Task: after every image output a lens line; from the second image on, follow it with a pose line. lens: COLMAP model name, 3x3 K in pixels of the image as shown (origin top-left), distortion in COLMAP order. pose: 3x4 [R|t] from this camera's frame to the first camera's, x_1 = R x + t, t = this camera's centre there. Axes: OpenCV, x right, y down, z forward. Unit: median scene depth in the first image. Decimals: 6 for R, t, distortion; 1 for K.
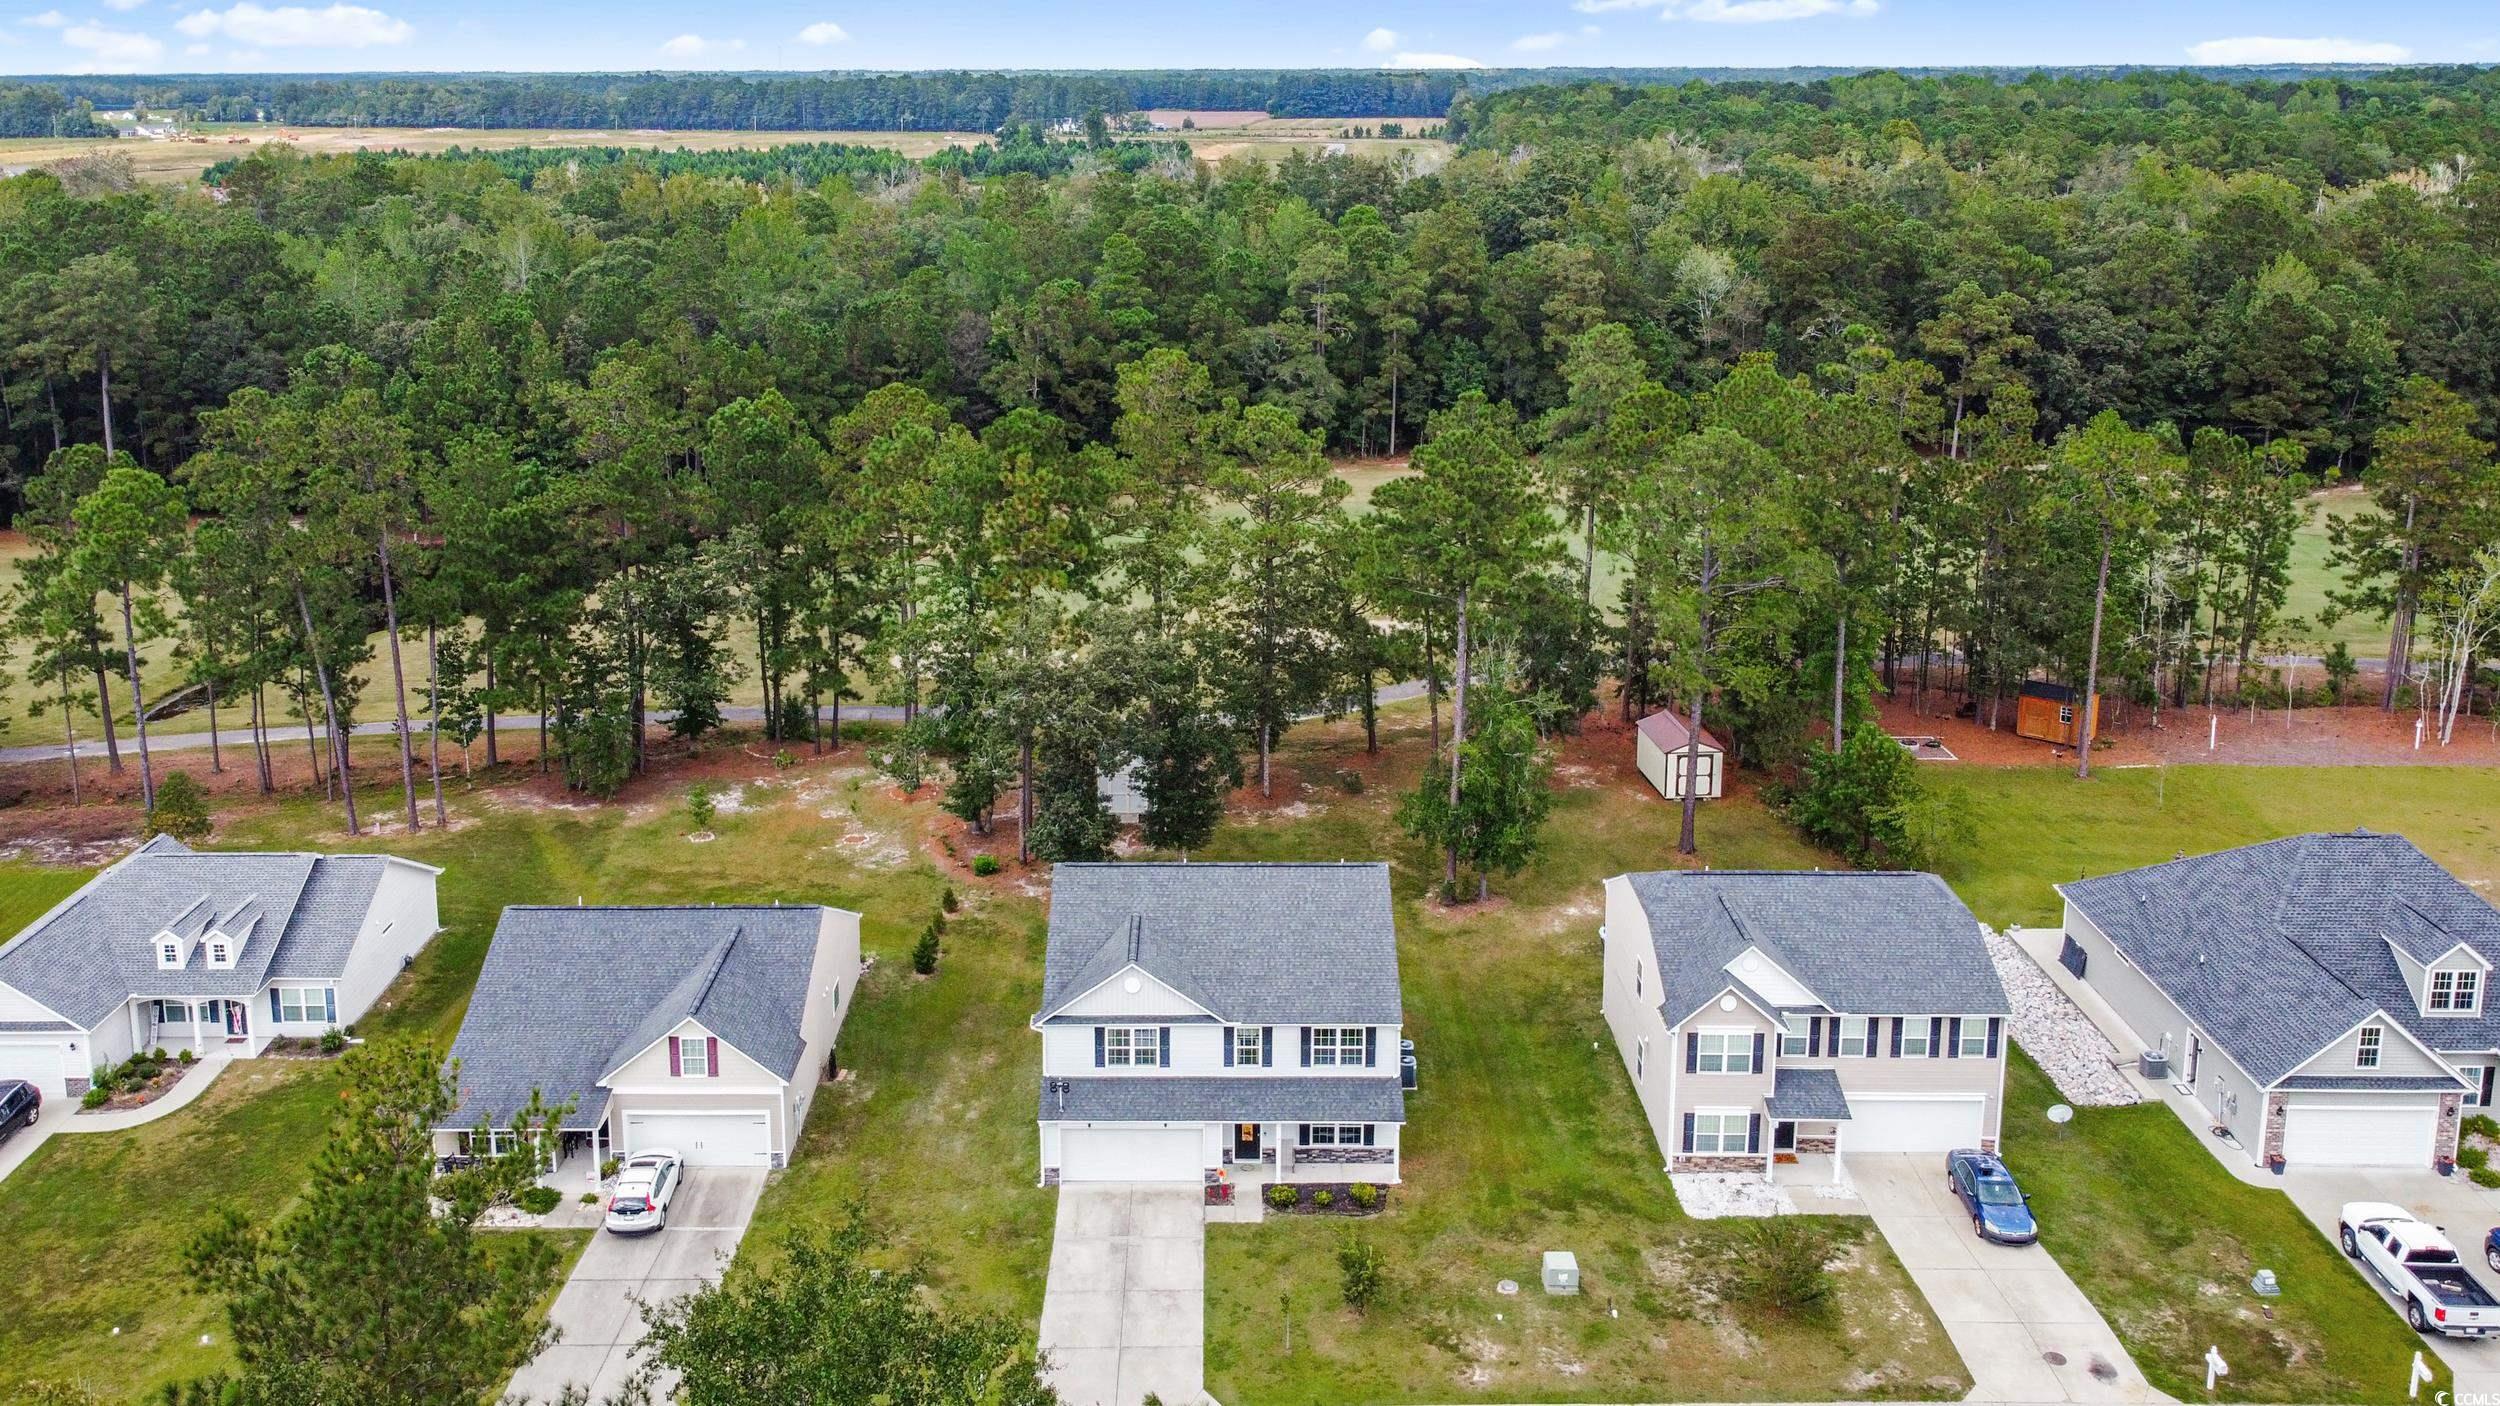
lens RADIAL K [[1984.5, 0, 1249.8], [0, 1984.5, 700.1], [0, 0, 1]] dist [-0.002877, 0.002153]
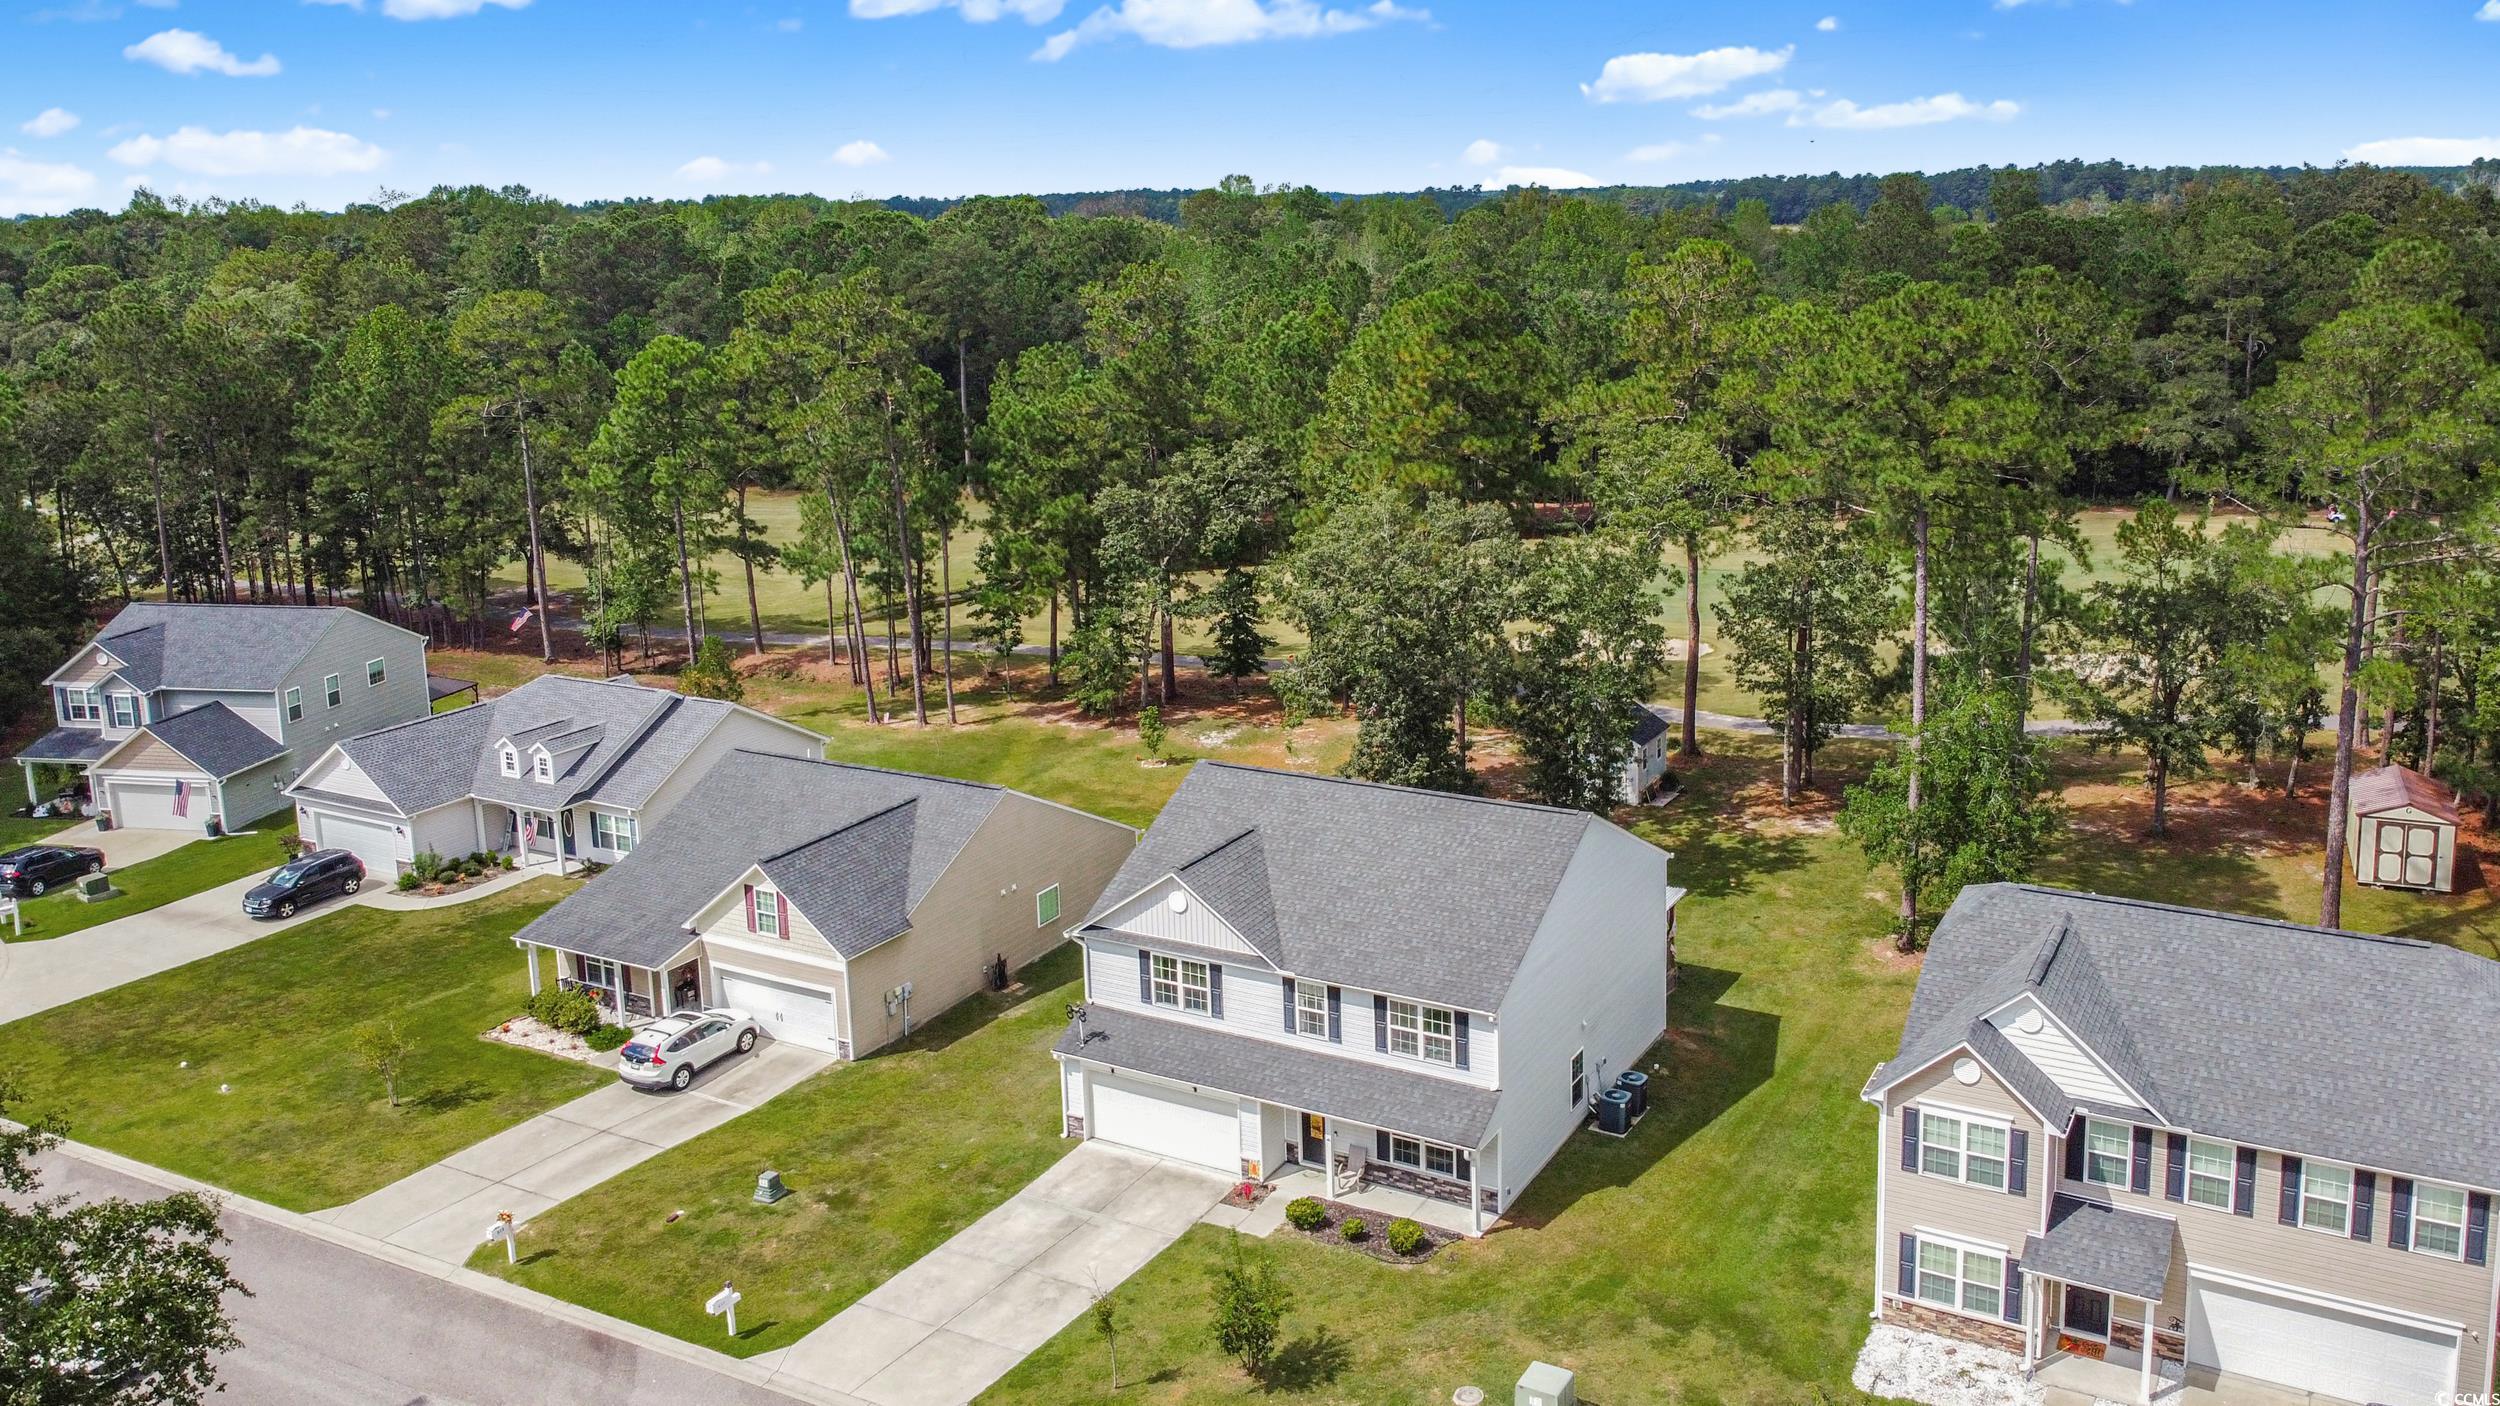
lens RADIAL K [[1984.5, 0, 1250.6], [0, 1984.5, 707.6], [0, 0, 1]] dist [-0.002877, 0.002153]
pose [[0.870110, 0.104561, -0.481638, 0.328300], [-0.123060, 0.992375, -0.006876, 0.068387], [0.477247, 0.065253, 0.876343, 0.318800]]
